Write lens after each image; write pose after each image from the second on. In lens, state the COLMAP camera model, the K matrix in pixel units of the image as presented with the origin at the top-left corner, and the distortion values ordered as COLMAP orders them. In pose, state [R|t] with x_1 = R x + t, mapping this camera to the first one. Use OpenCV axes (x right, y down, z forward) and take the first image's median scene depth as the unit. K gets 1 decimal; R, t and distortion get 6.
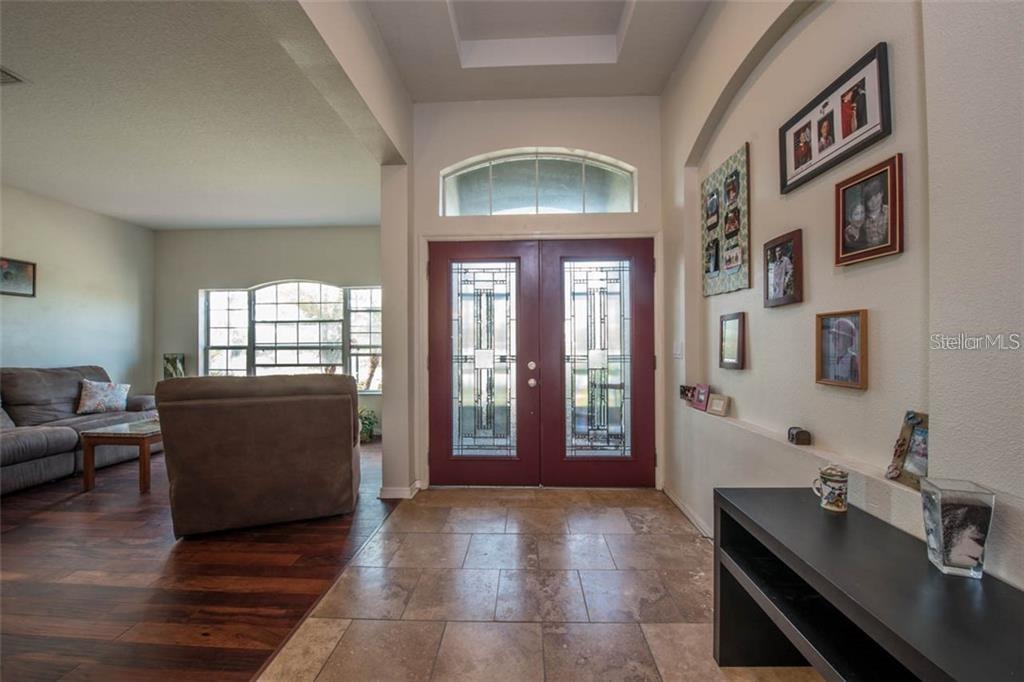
lens RADIAL K [[471.6, 0, 512.0], [0, 471.6, 341.0], [0, 0, 1]] dist [-0.043317, 0.000324]
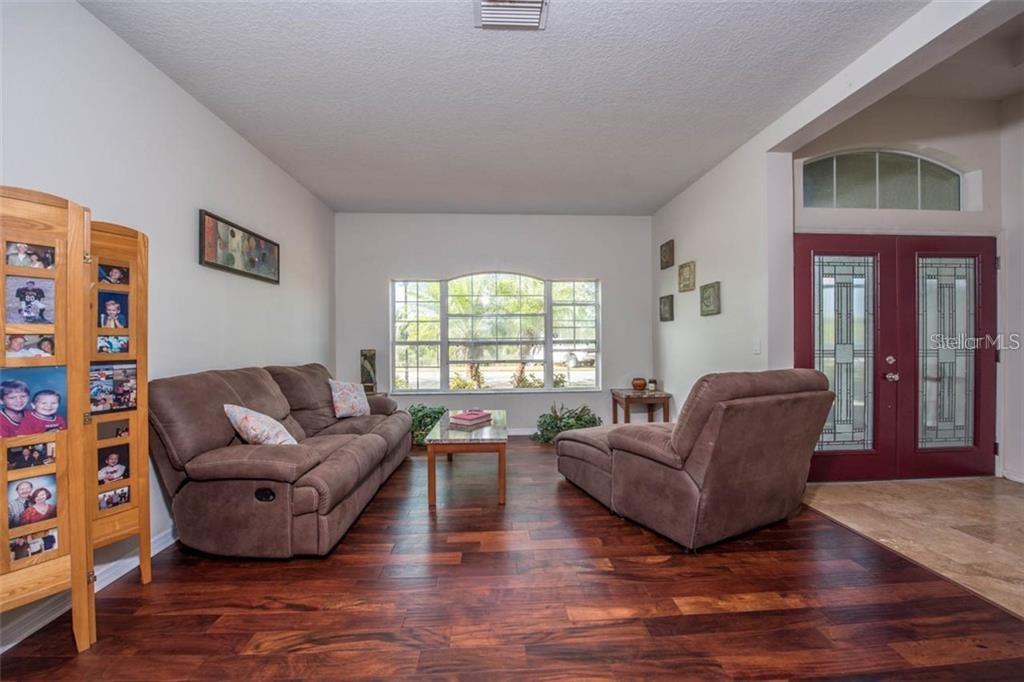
lens RADIAL K [[471.6, 0, 512.0], [0, 471.6, 341.0], [0, 0, 1]] dist [-0.043317, 0.000324]
pose [[0.995857, 0.002696, 0.090896, -0.790571], [-0.002922, 0.999993, 0.002358, 0.011311], [-0.090889, -0.002614, 0.995858, 0.093148]]
